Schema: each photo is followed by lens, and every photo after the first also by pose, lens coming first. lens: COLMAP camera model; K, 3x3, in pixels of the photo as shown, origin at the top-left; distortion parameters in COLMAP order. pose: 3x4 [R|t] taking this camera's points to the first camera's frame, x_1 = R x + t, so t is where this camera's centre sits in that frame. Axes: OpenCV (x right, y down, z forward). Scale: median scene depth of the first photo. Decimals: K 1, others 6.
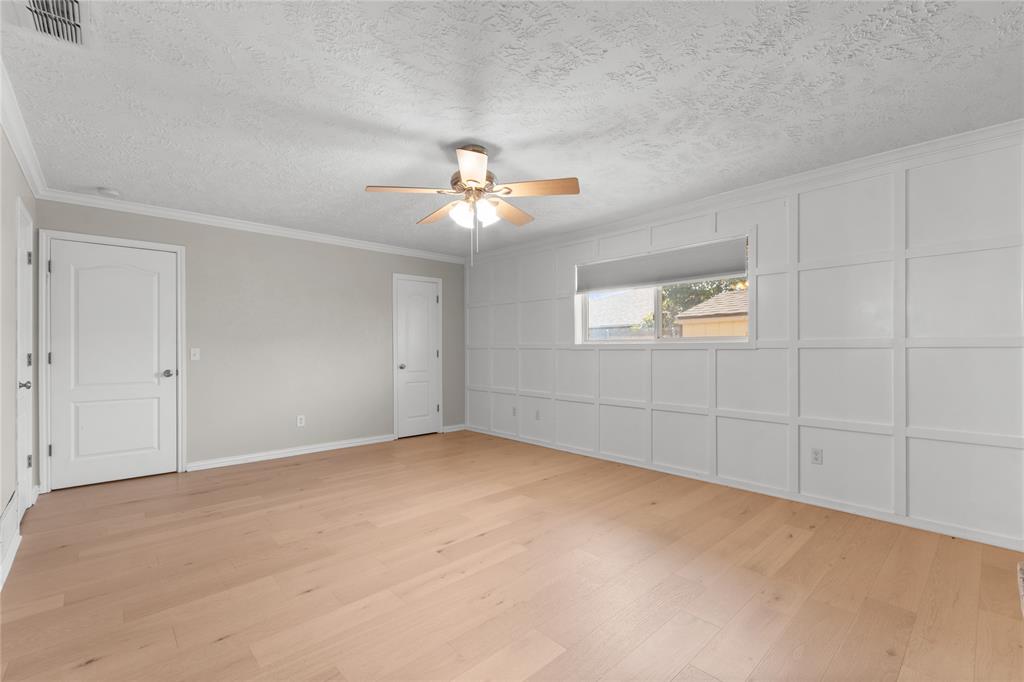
lens RADIAL K [[448.9, 0, 511.2], [0, 448.9, 346.0], [0, 0, 1]] dist [0.002537, 0.000185]
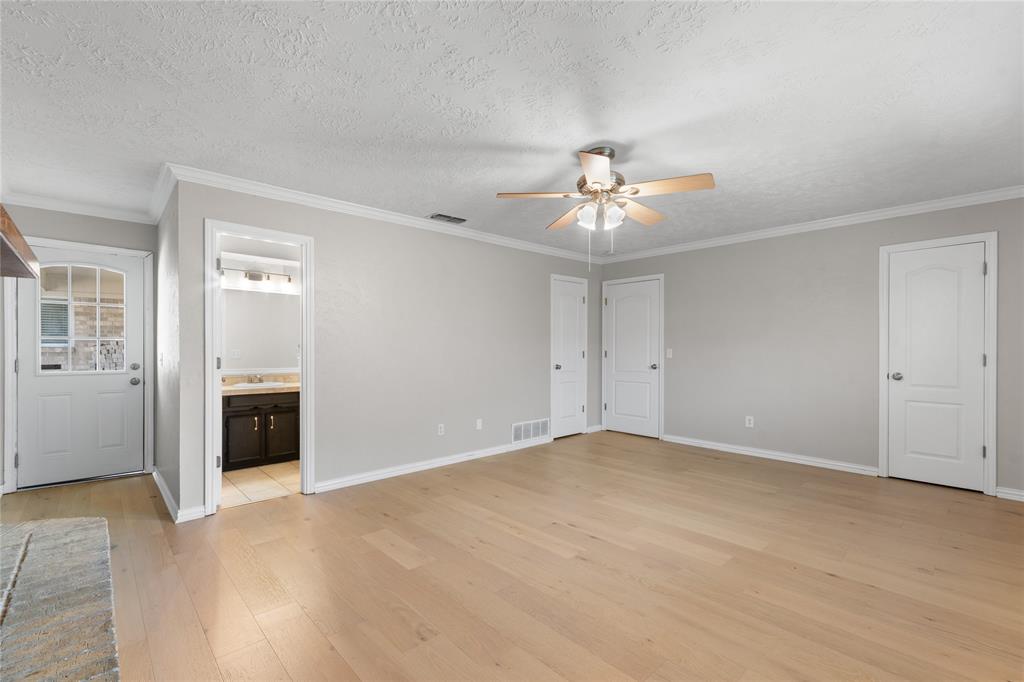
lens RADIAL K [[448.9, 0, 511.2], [0, 448.9, 346.0], [0, 0, 1]] dist [0.002537, 0.000185]
pose [[0.003333, -0.000011, -0.999994, 0.705602], [0.003720, 0.999993, 0.000001, -0.005937], [0.999988, -0.003720, 0.003333, 0.612481]]
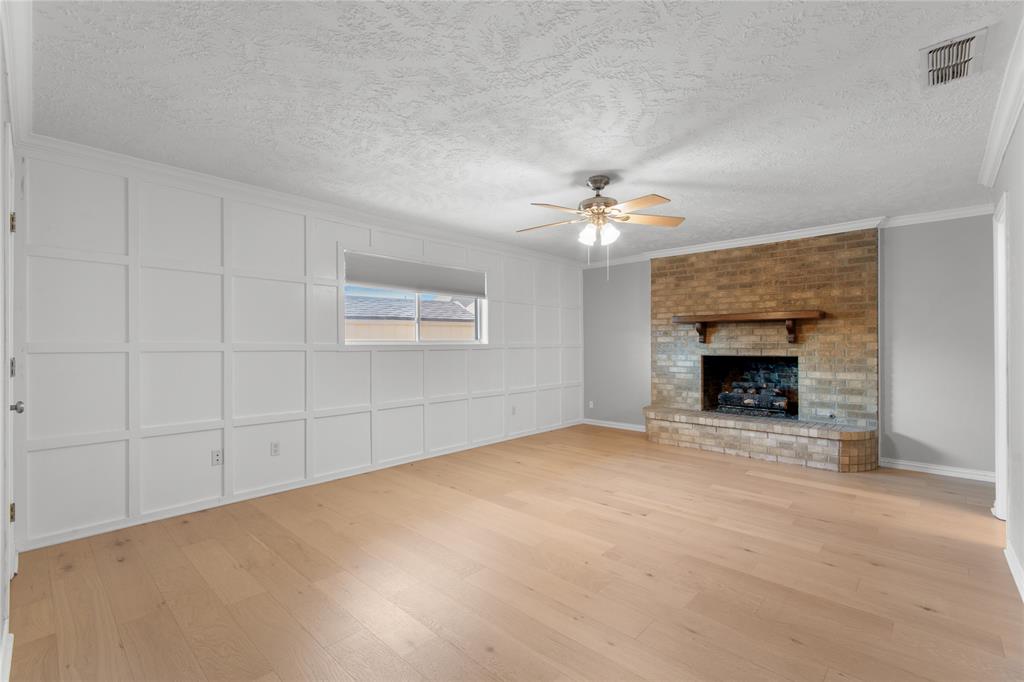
lens RADIAL K [[440.8, 0, 527.8], [0, 440.8, 347.0], [0, 0, 1]] dist [0.001356, 0.000211]
pose [[-0.101993, 0.005357, 0.994771, -0.914114], [-0.000636, 0.999985, -0.005450, 0.006786], [-0.994785, -0.001189, -0.101988, 0.995718]]
